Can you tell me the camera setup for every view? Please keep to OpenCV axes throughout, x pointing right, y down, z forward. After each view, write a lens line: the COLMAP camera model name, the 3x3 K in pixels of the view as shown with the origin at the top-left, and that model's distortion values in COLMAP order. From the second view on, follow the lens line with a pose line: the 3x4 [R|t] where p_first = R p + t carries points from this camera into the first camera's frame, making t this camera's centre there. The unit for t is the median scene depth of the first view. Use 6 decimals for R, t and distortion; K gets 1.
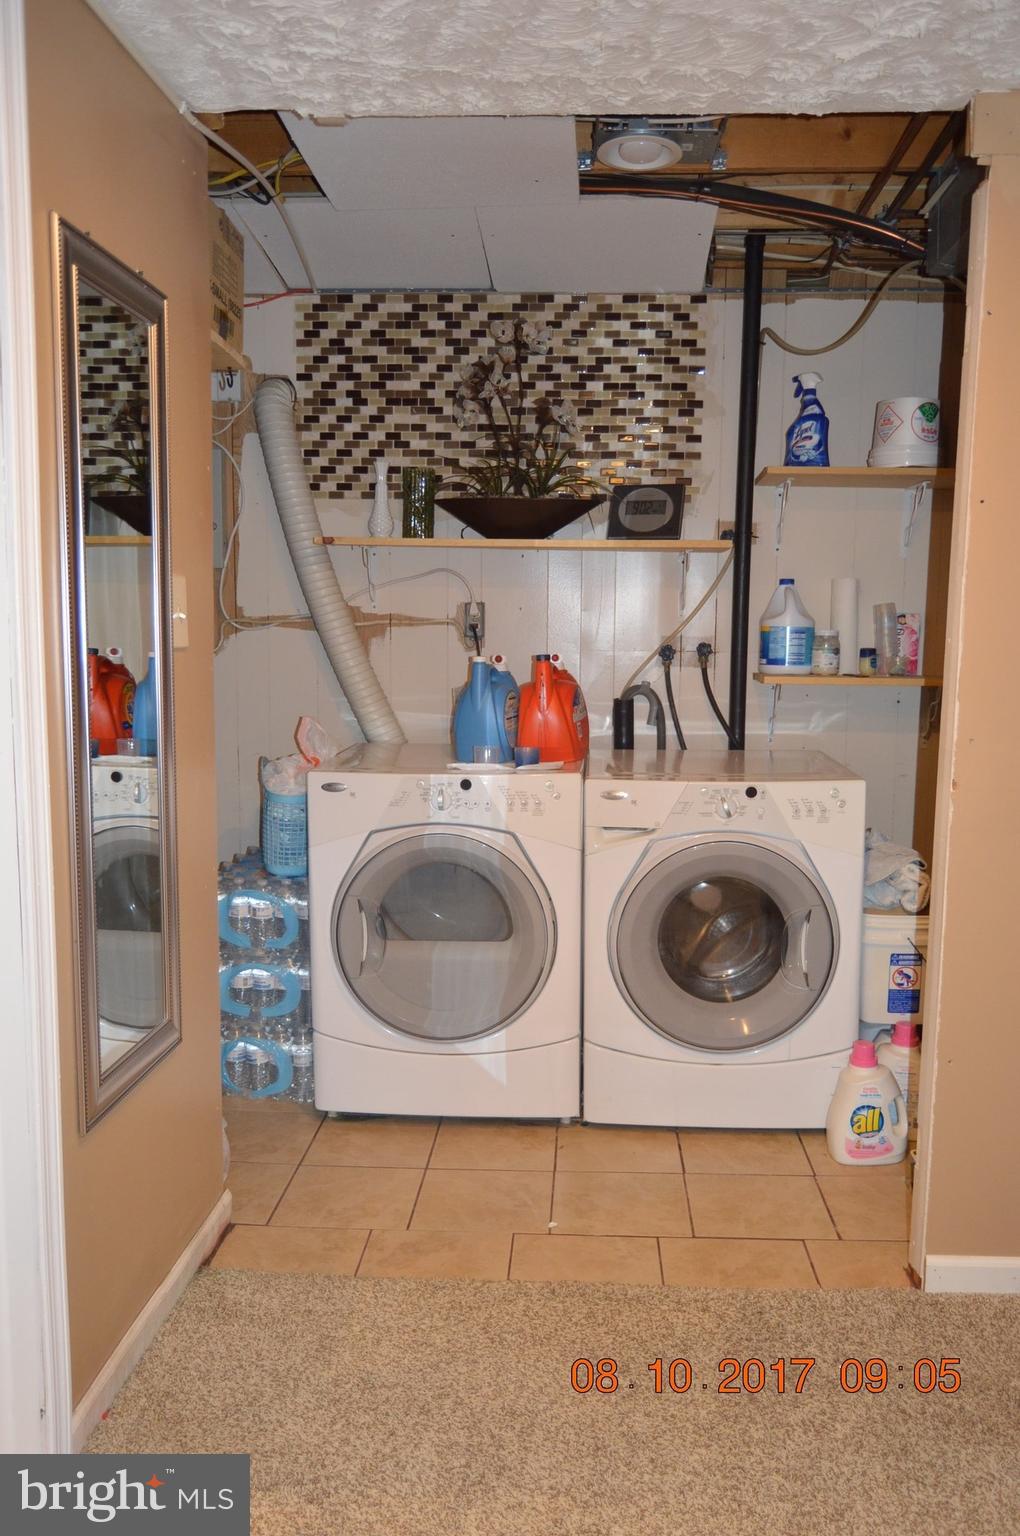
lens RADIAL K [[1228.7, 0, 511.5], [0, 1228.7, 769.8], [0, 0, 1]] dist [-0.014151, -0.002592]
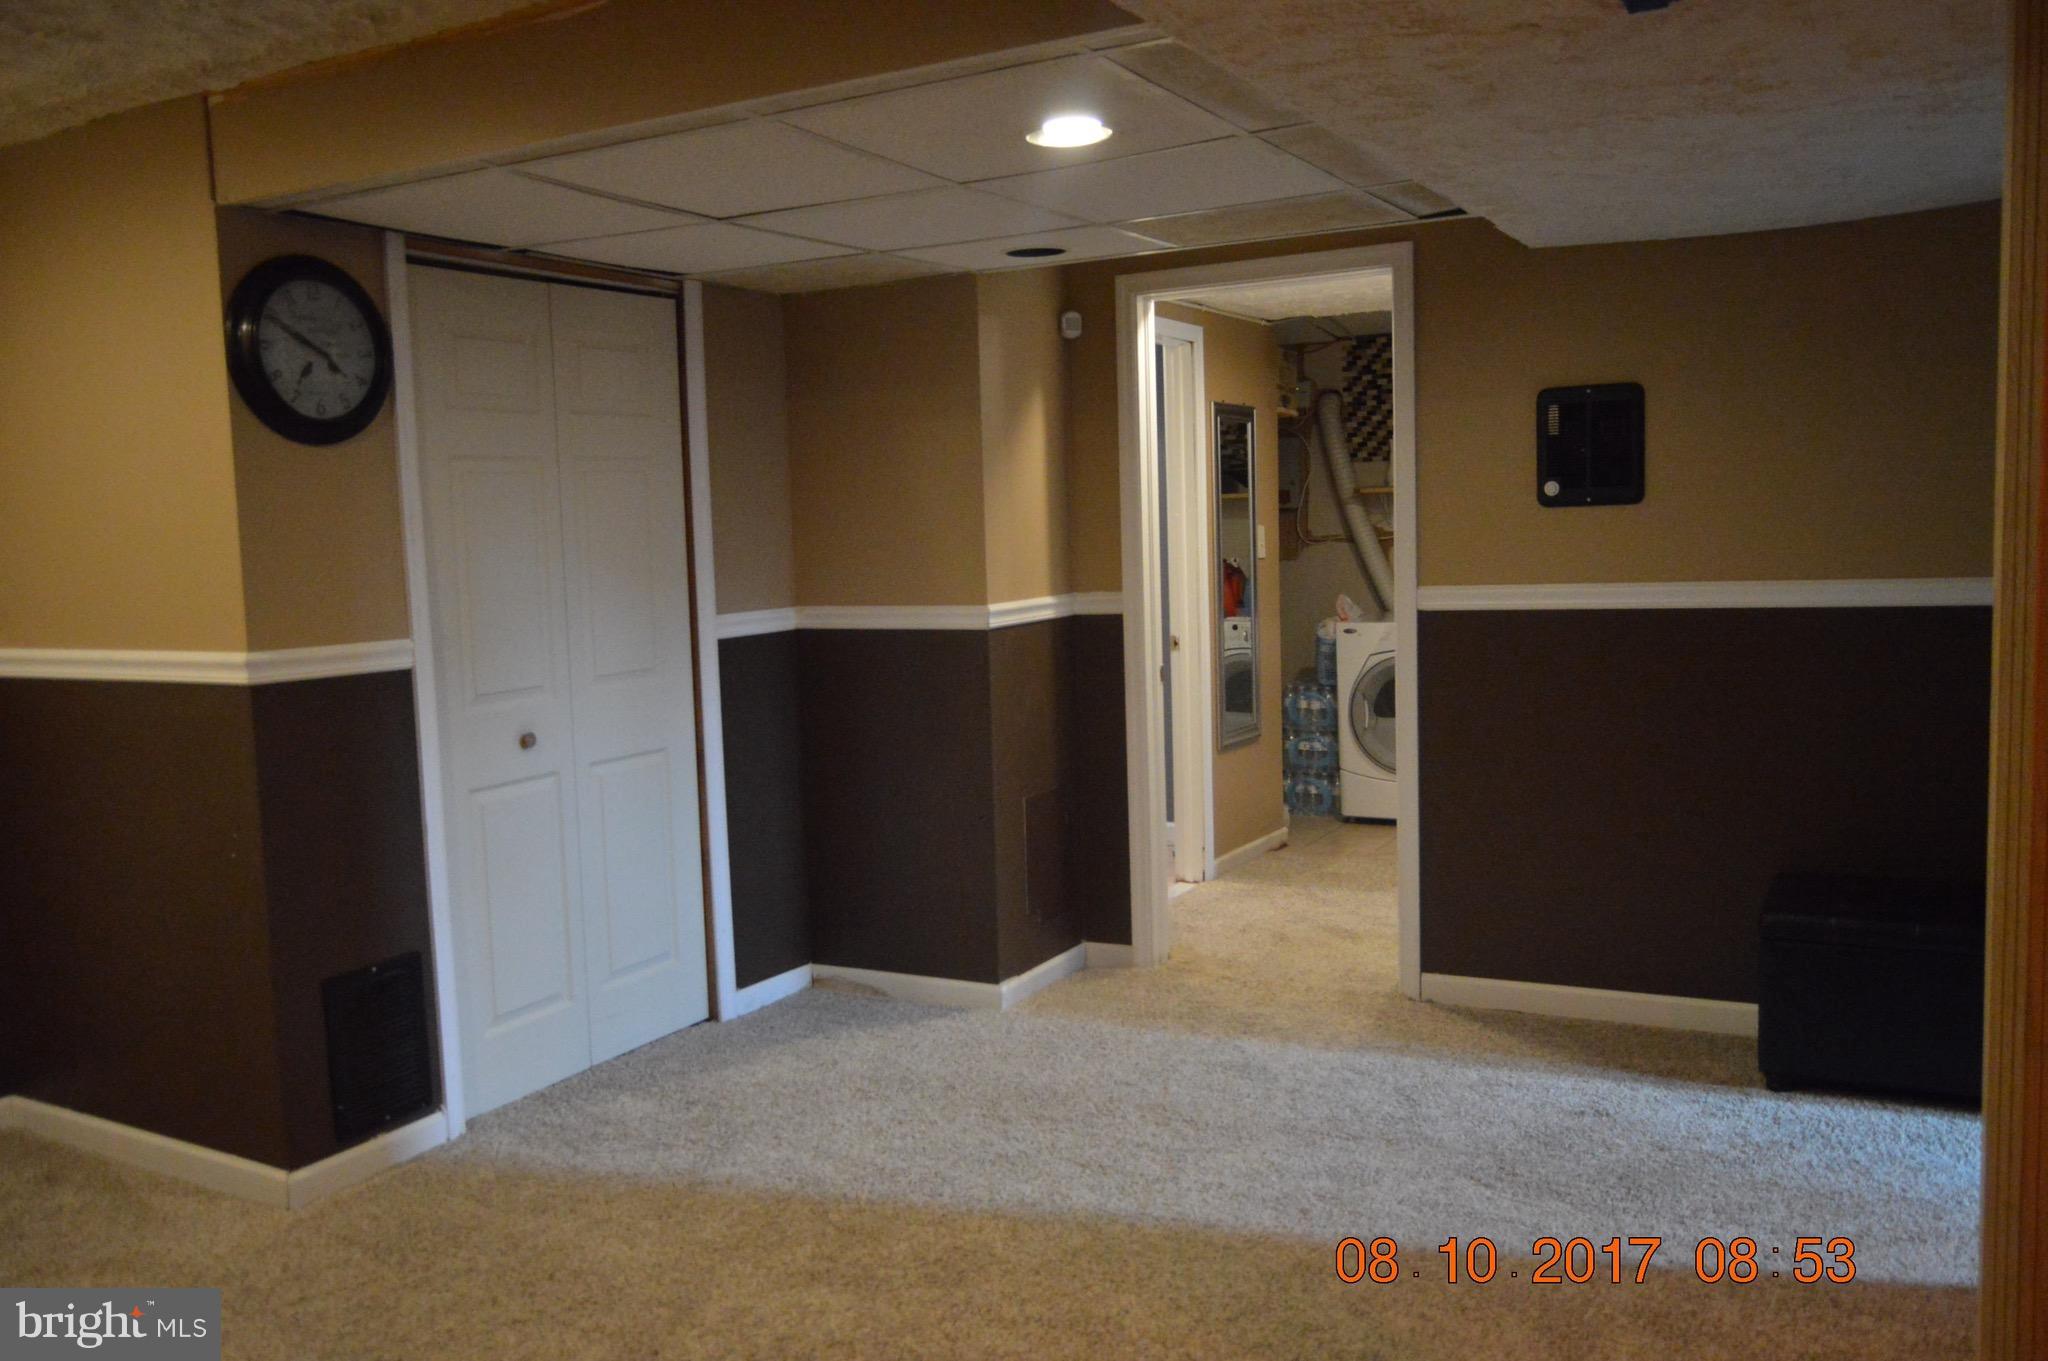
lens RADIAL K [[1638.3, 0, 1022.8], [0, 1638.3, 681.7], [0, 0, 1]] dist [-0.014151, -0.002592]
pose [[0.901558, 0.000782, -0.432657, 0.389170], [-0.009939, 0.999772, -0.018905, 0.116733], [0.432543, 0.021344, 0.901360, -1.159035]]
